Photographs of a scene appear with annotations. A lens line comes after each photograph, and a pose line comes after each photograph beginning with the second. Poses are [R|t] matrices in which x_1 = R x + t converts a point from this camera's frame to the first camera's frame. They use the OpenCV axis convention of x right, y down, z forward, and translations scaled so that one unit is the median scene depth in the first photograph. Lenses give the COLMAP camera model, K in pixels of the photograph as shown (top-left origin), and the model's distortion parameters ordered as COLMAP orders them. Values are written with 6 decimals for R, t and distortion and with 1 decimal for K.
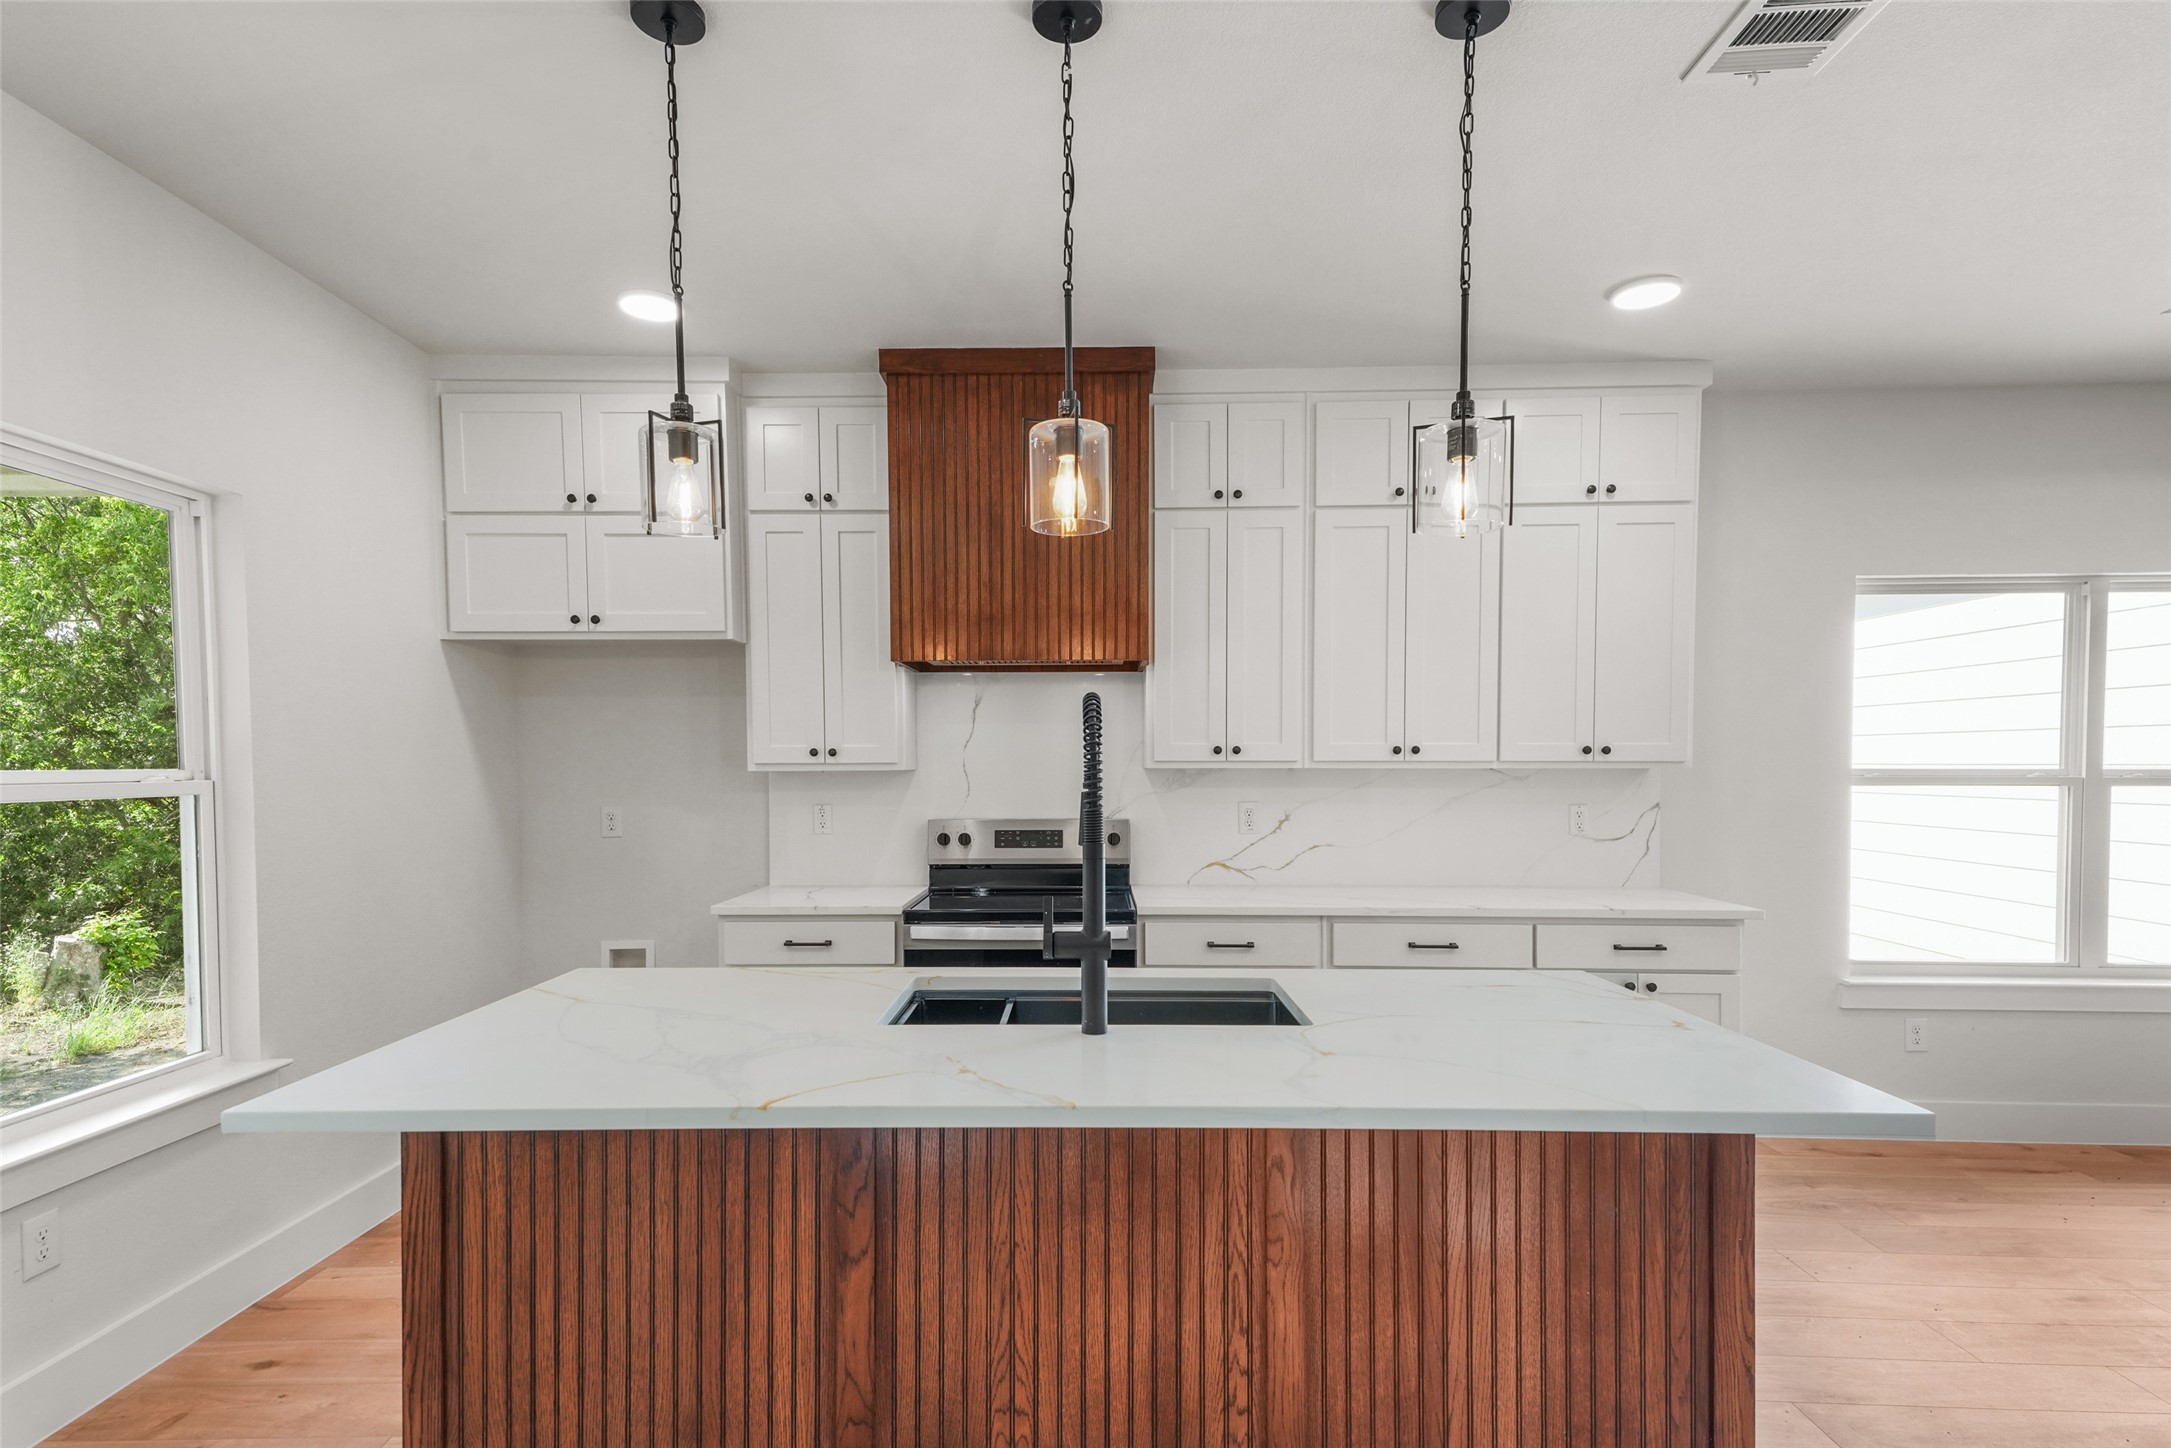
lens RADIAL K [[1077.7, 0, 1068.4], [0, 1077.7, 795.5], [0, 0, 1]] dist [0.048602, -0.001349]
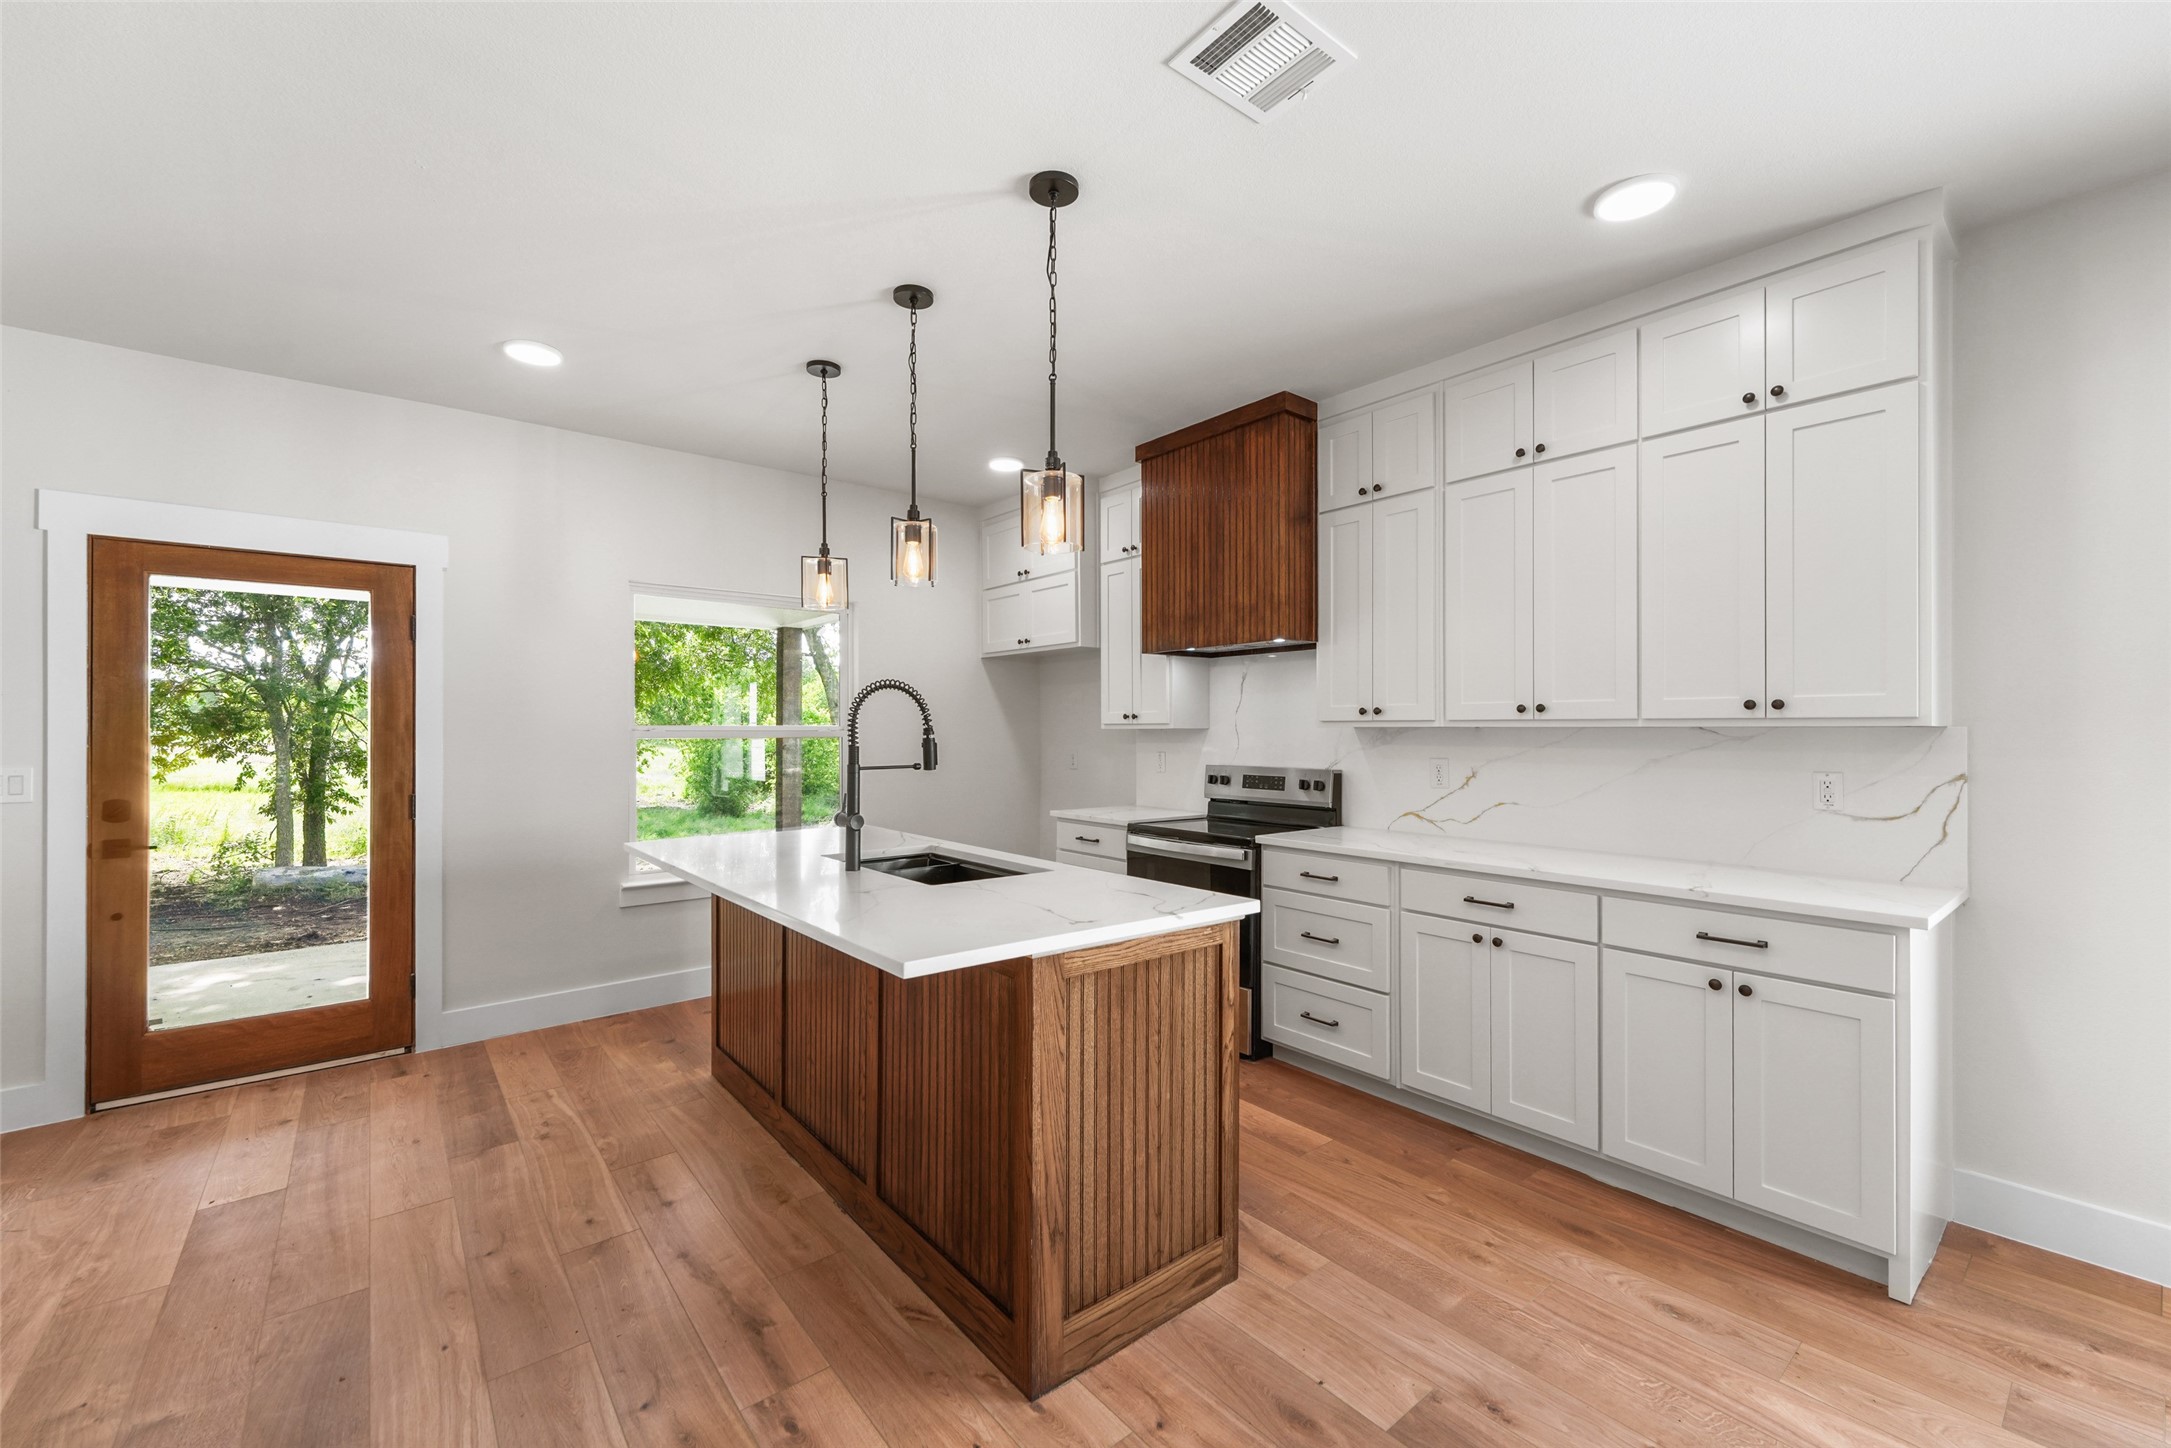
lens RADIAL K [[868.3, 0, 1076.4], [0, 868.3, 734.8], [0, 0, 1]] dist [0.010450, -0.000991]
pose [[0.648220, 0.005576, -0.761432, 0.697137], [-0.024334, 0.999614, -0.013396, 0.003237], [0.761064, 0.027212, 0.648106, 0.178665]]
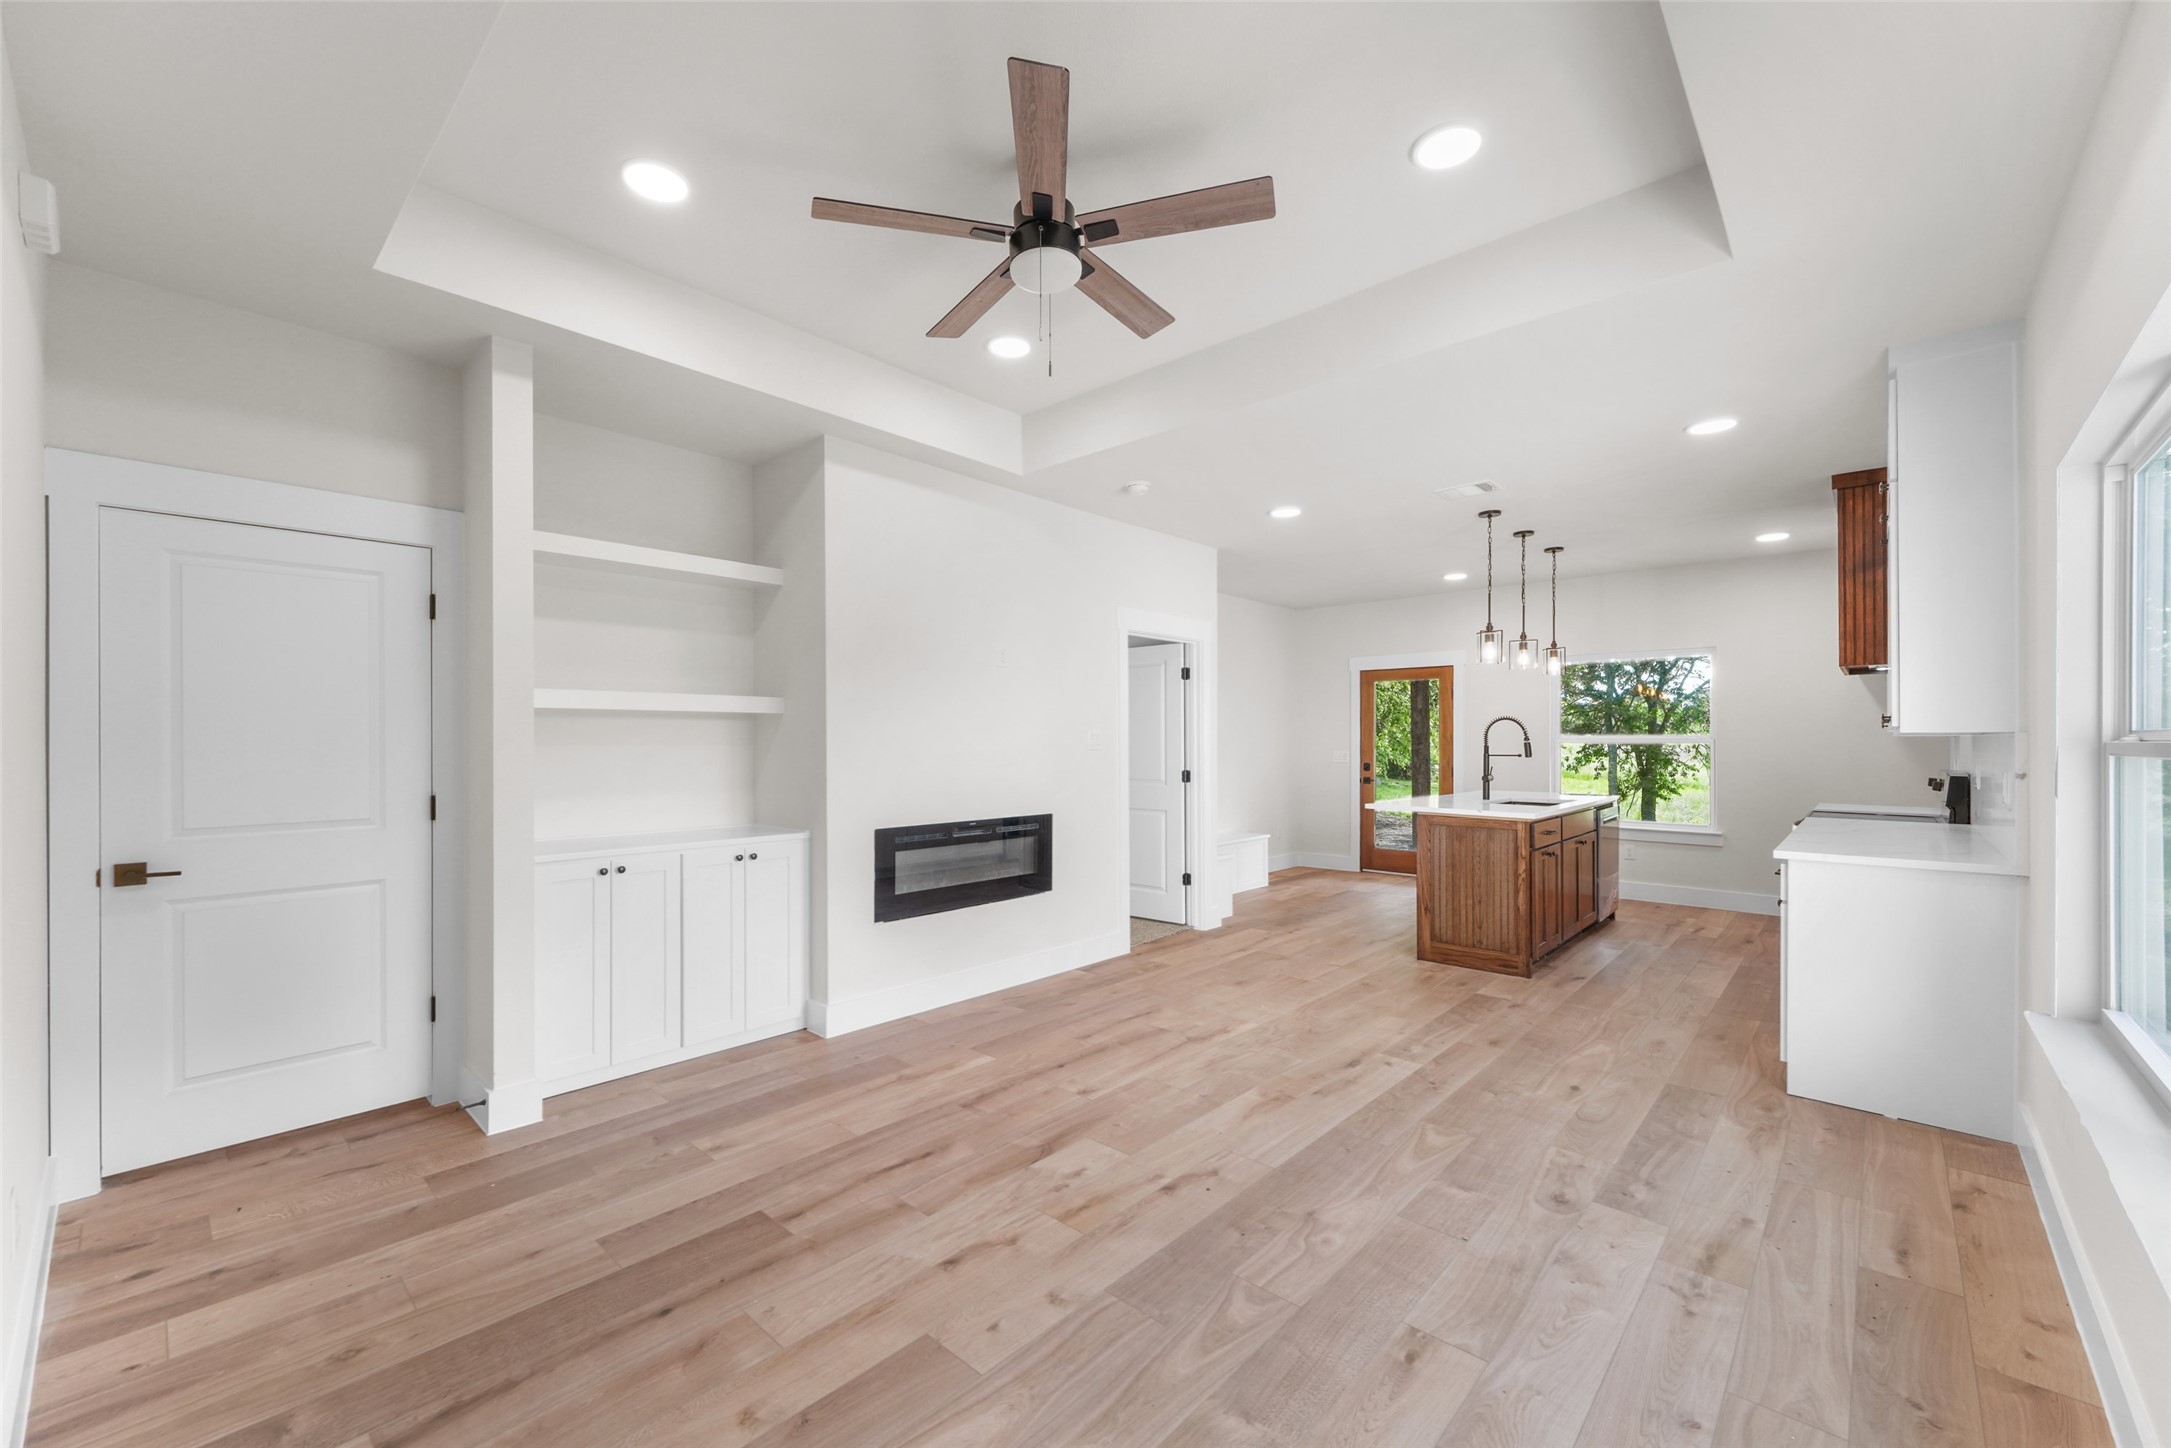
lens RADIAL K [[868.3, 0, 1070.8], [0, 868.3, 732.0], [0, 0, 1]] dist [0.010450, -0.000991]
pose [[-0.666647, -0.002541, -0.745369, 1.841185], [-0.016136, 0.999809, 0.011023, -0.024870], [0.745198, 0.019376, -0.666561, 1.047926]]
